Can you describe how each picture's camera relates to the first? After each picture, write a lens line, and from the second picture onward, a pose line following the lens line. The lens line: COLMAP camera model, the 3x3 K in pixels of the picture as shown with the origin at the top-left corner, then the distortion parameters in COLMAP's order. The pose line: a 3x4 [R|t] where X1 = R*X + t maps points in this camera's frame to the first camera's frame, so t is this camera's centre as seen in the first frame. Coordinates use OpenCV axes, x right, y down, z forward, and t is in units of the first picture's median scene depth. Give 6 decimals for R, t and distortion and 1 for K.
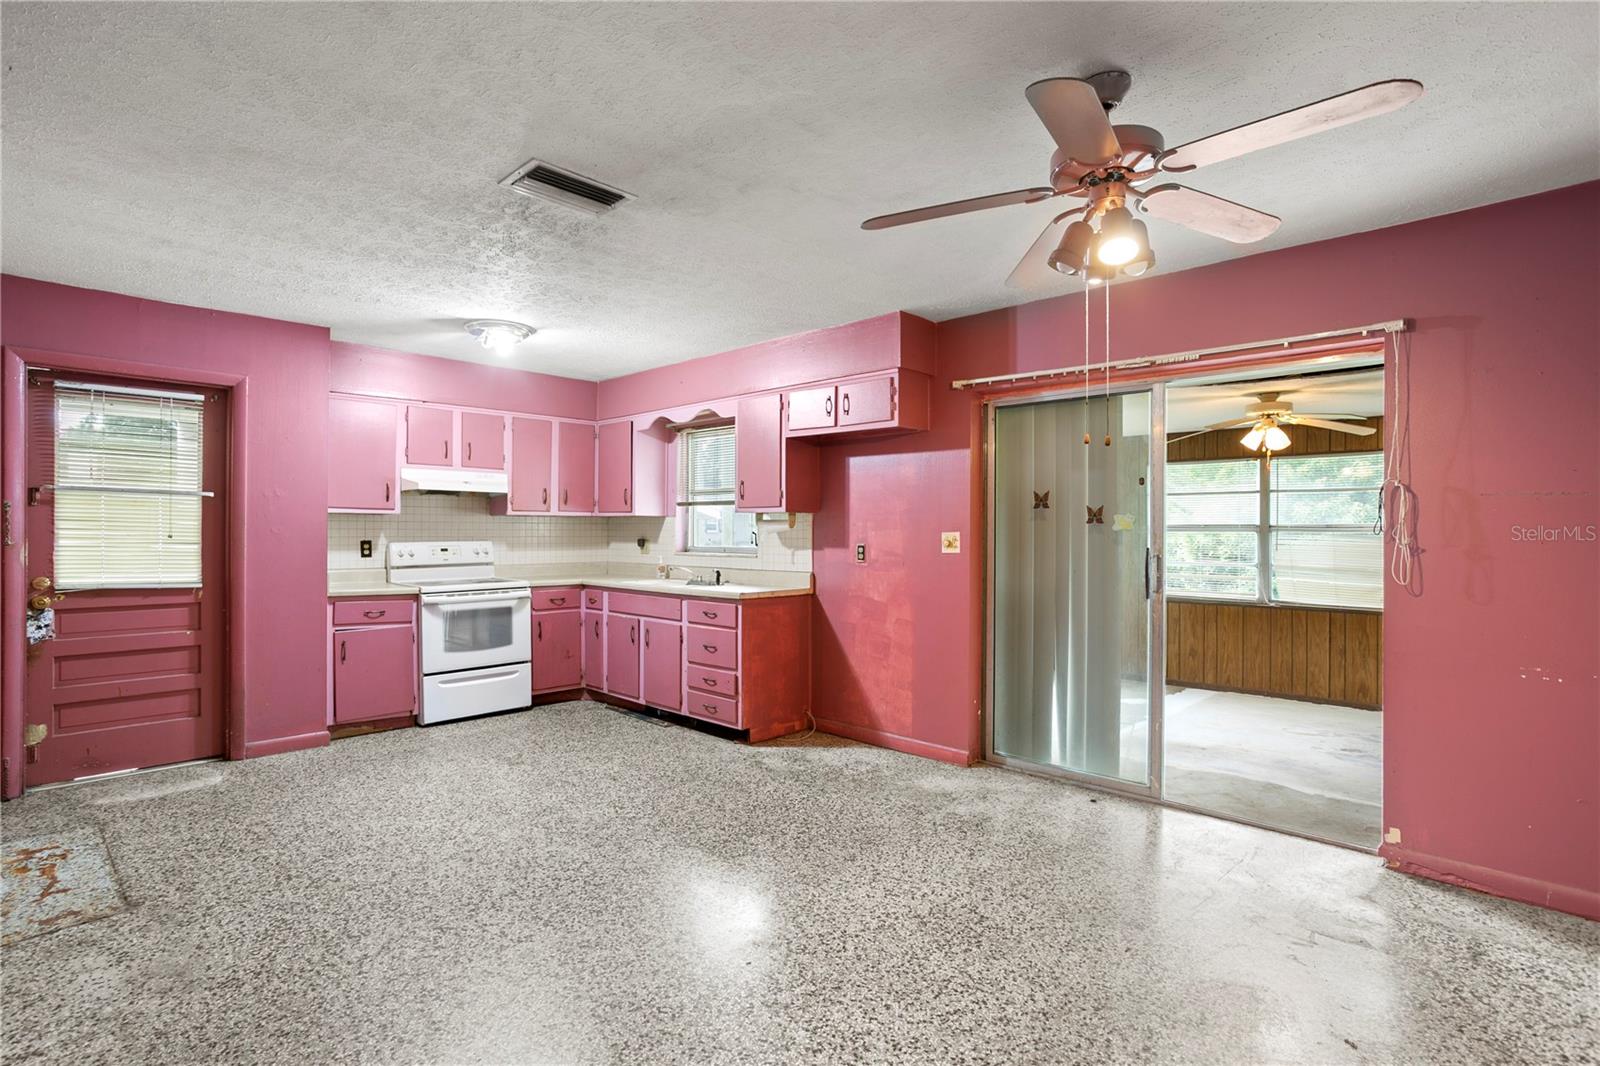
lens RADIAL K [[773.1, 0, 792.1], [0, 773.1, 541.7], [0, 0, 1]] dist [-0.046130, 0.024212]
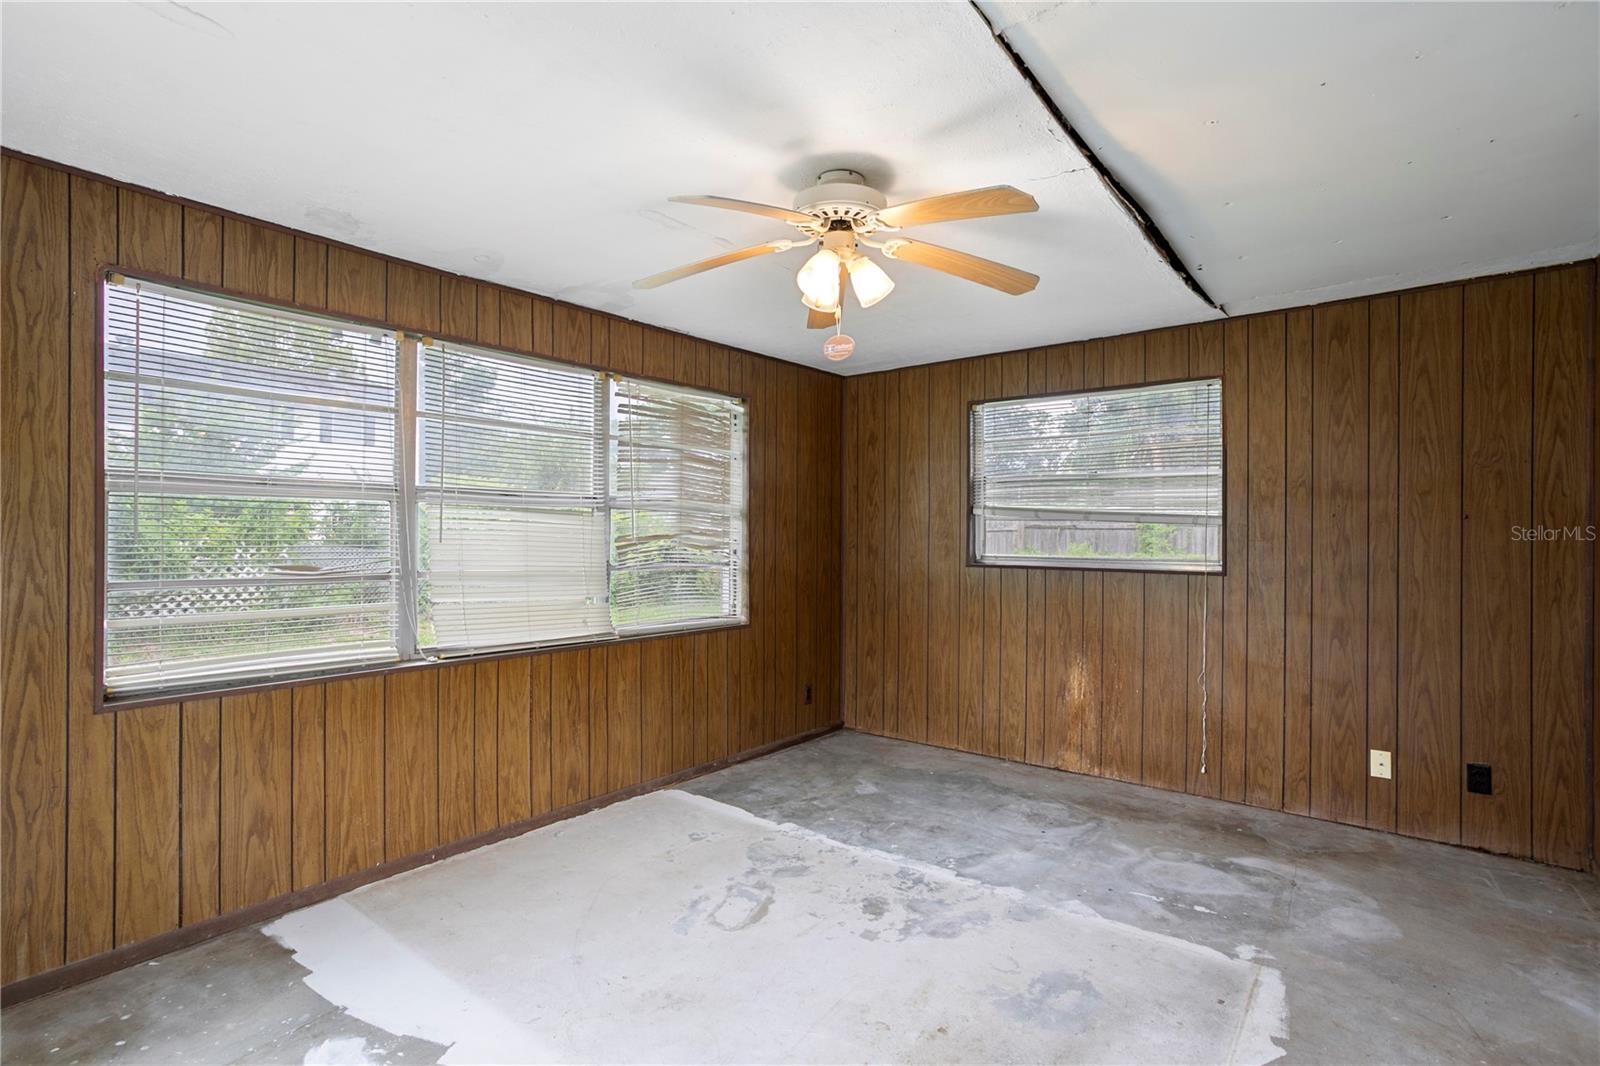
lens RADIAL K [[773.1, 0, 789.4], [0, 773.1, 526.1], [0, 0, 1]] dist [-0.046130, 0.024212]
pose [[-0.084028, 0.009462, 0.996418, 0.153333], [0.003478, 0.999952, -0.009202, 0.007486], [-0.996457, 0.002693, -0.084057, 0.845532]]
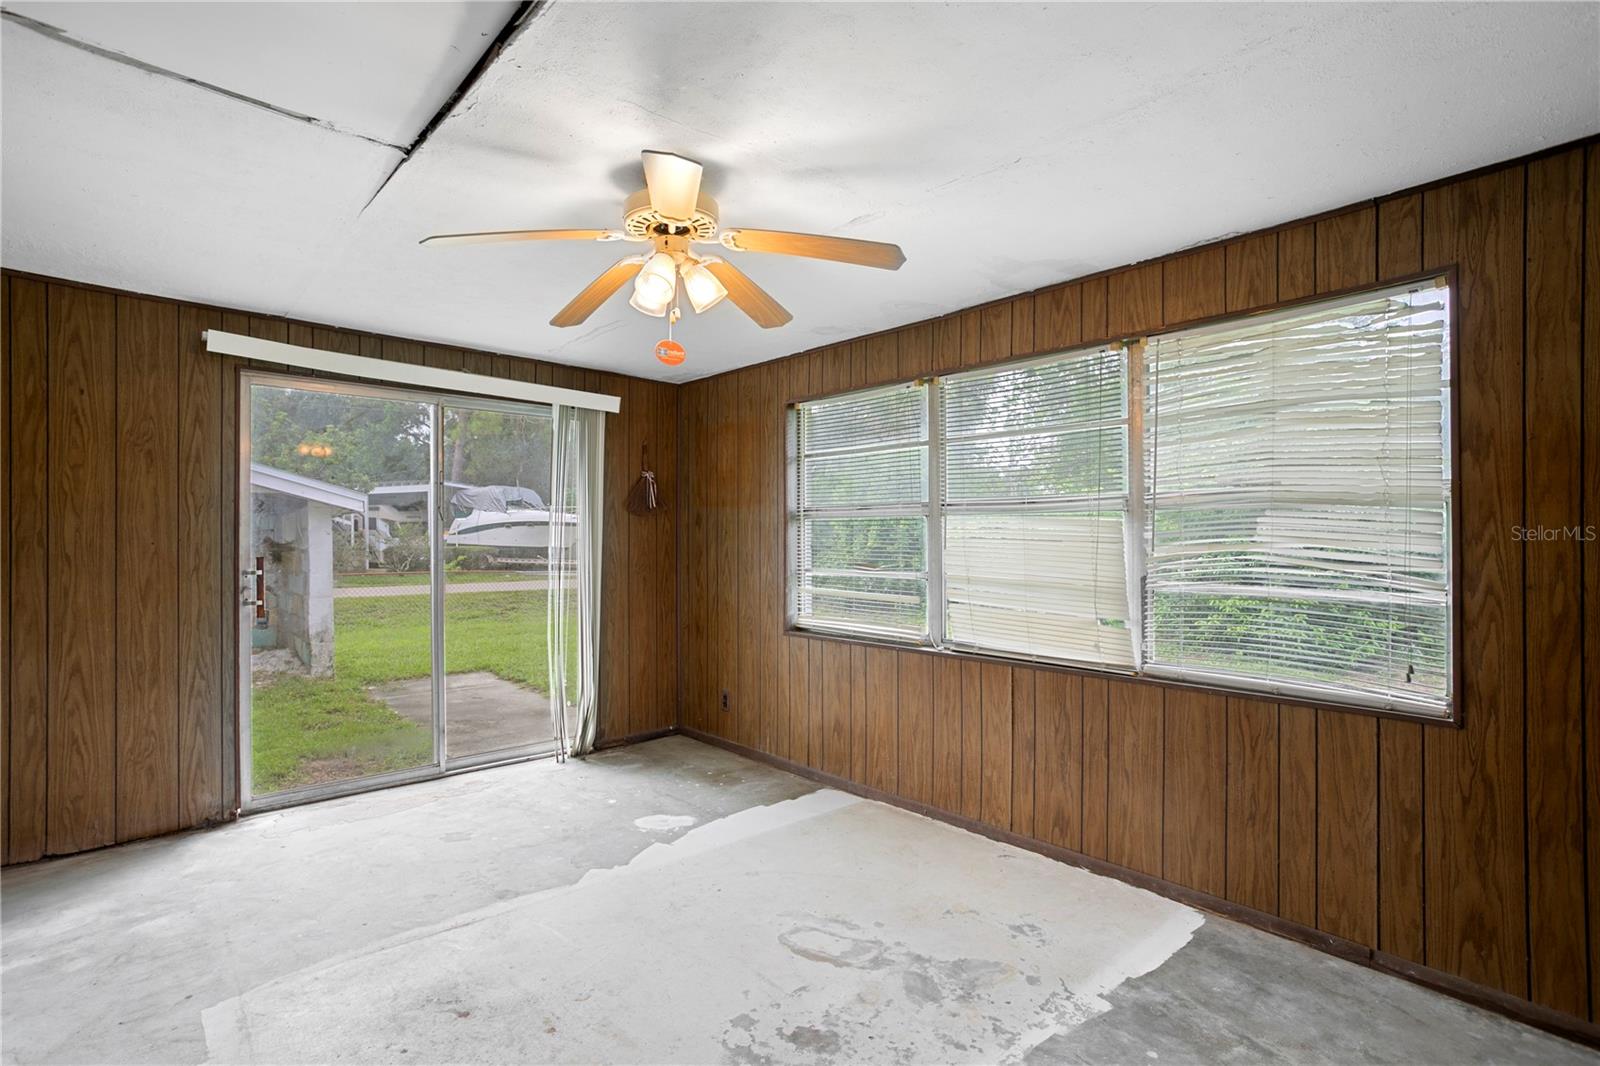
lens RADIAL K [[806.5, 0, 808.3], [0, 806.5, 538.7], [0, 0, 1]] dist [-0.006650, 0.002762]
pose [[0.996228, -0.000211, -0.086775, 0.602645], [-0.000369, 0.999978, -0.006668, 0.008622], [0.086775, 0.006675, 0.996206, 0.426461]]
